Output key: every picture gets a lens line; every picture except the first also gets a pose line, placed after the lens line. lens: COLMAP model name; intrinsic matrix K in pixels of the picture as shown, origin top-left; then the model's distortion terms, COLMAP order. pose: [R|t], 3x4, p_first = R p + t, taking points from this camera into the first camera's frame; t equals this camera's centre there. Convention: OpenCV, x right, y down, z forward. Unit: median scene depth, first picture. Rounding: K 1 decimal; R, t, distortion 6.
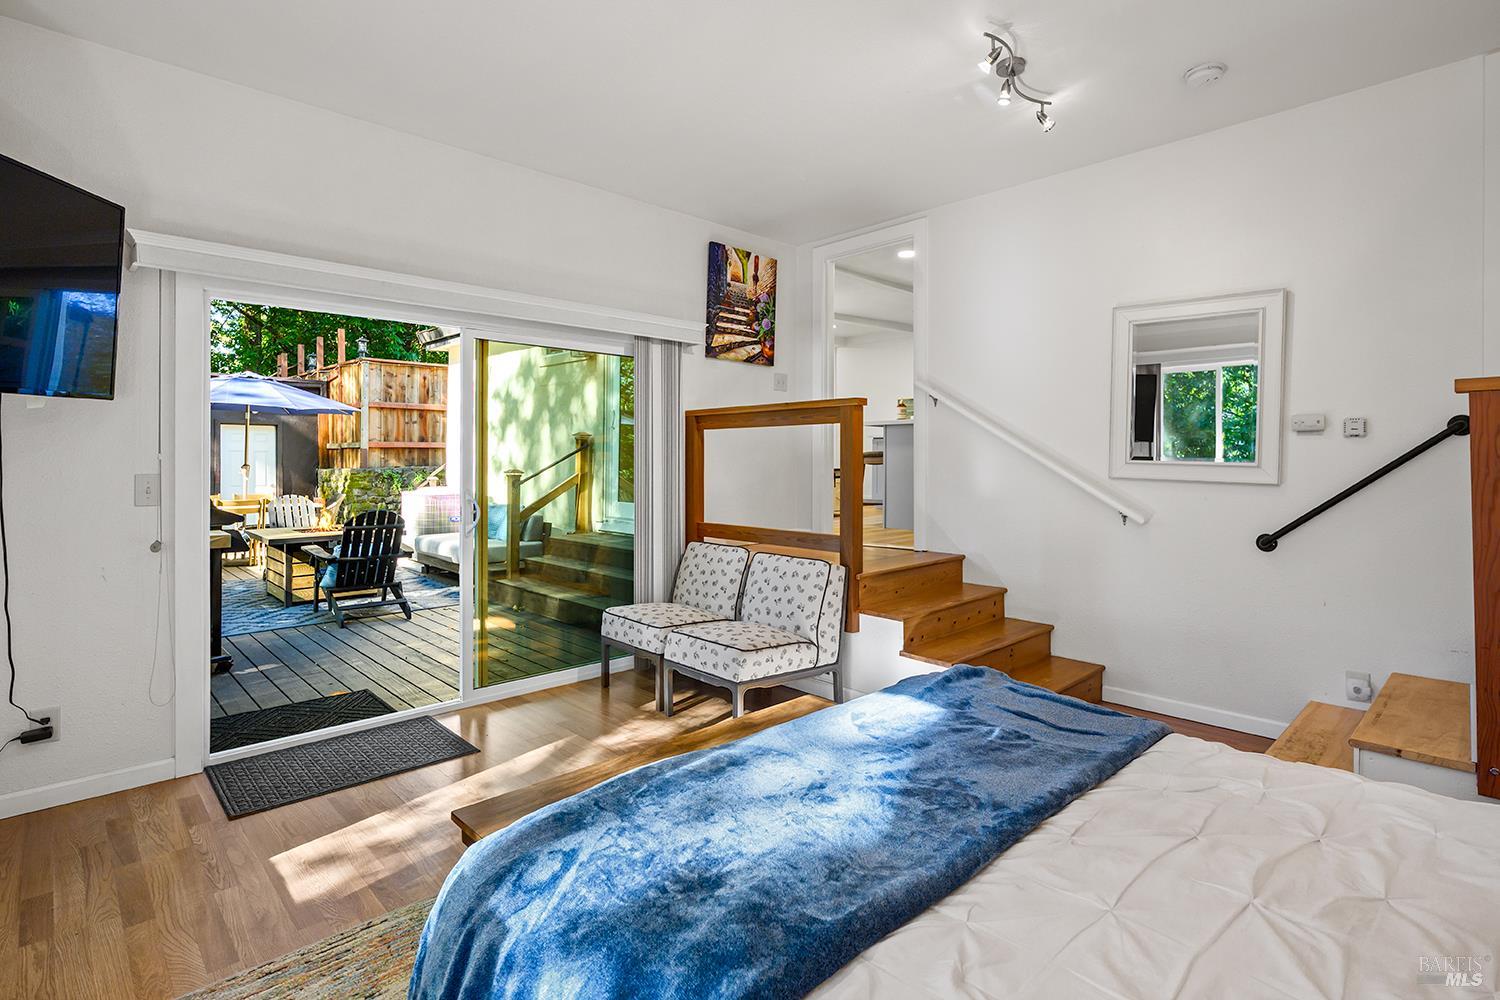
lens RADIAL K [[727.3, 0, 742.2], [0, 727.3, 463.0], [0, 0, 1]] dist [-0.002110, 0.000876]
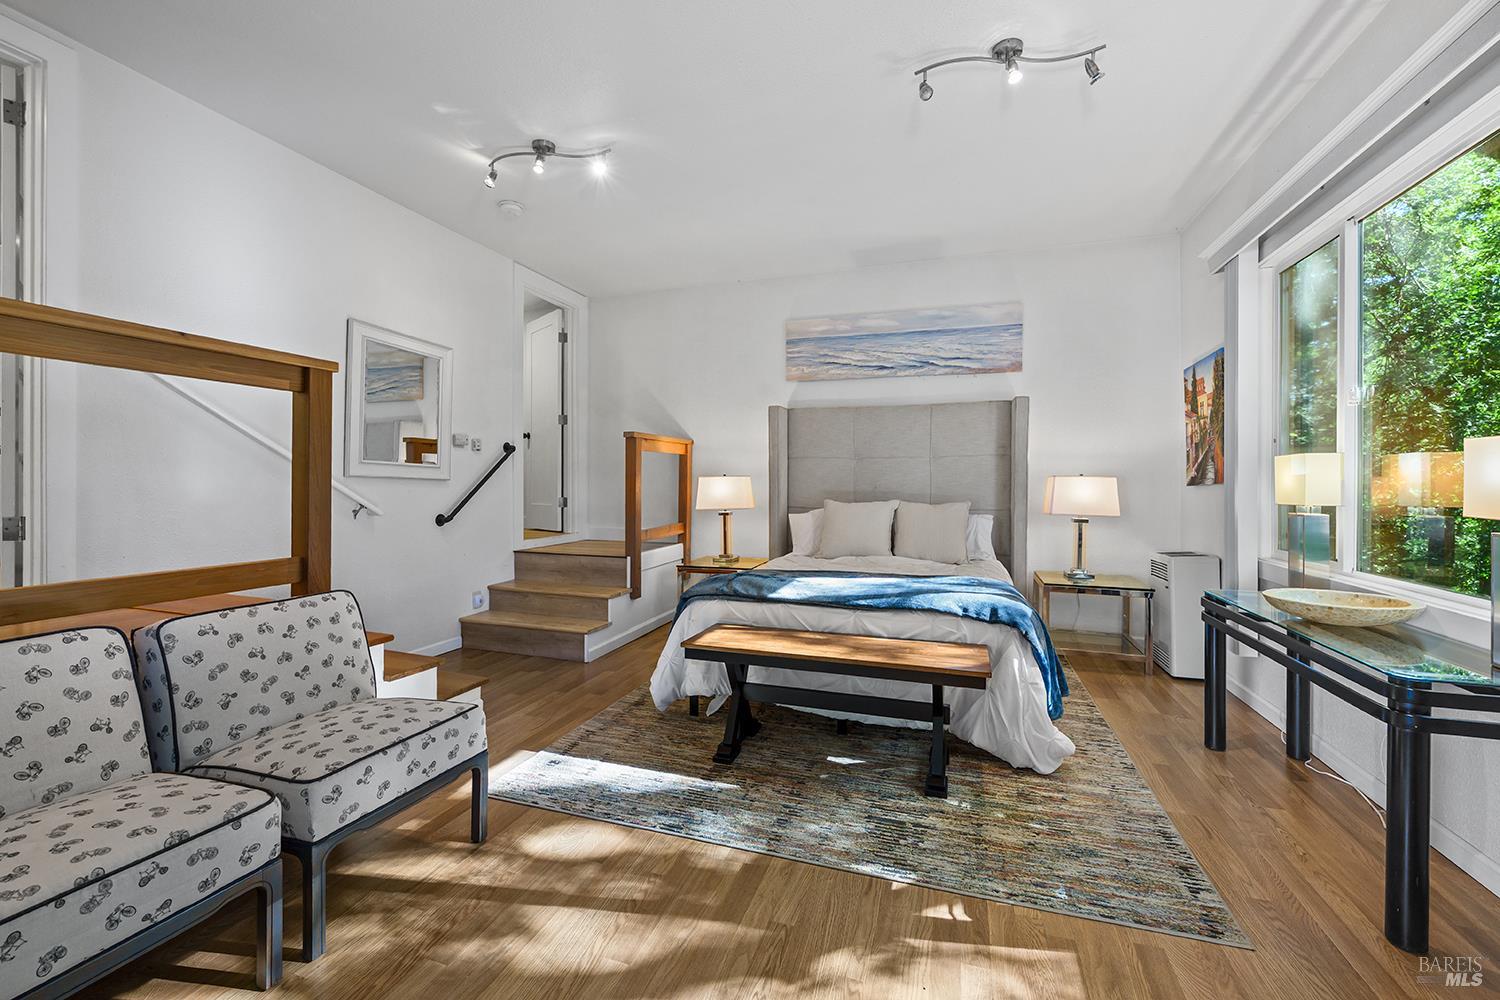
lens RADIAL K [[609.1, 0, 754.9], [0, 609.1, 490.7], [0, 0, 1]] dist [-0.001447, 0.000199]
pose [[-0.464495, -0.012934, 0.885481, -0.618622], [-0.001134, 0.999901, 0.014011, 0.031589], [-0.885575, 0.005504, -0.464463, 0.964978]]
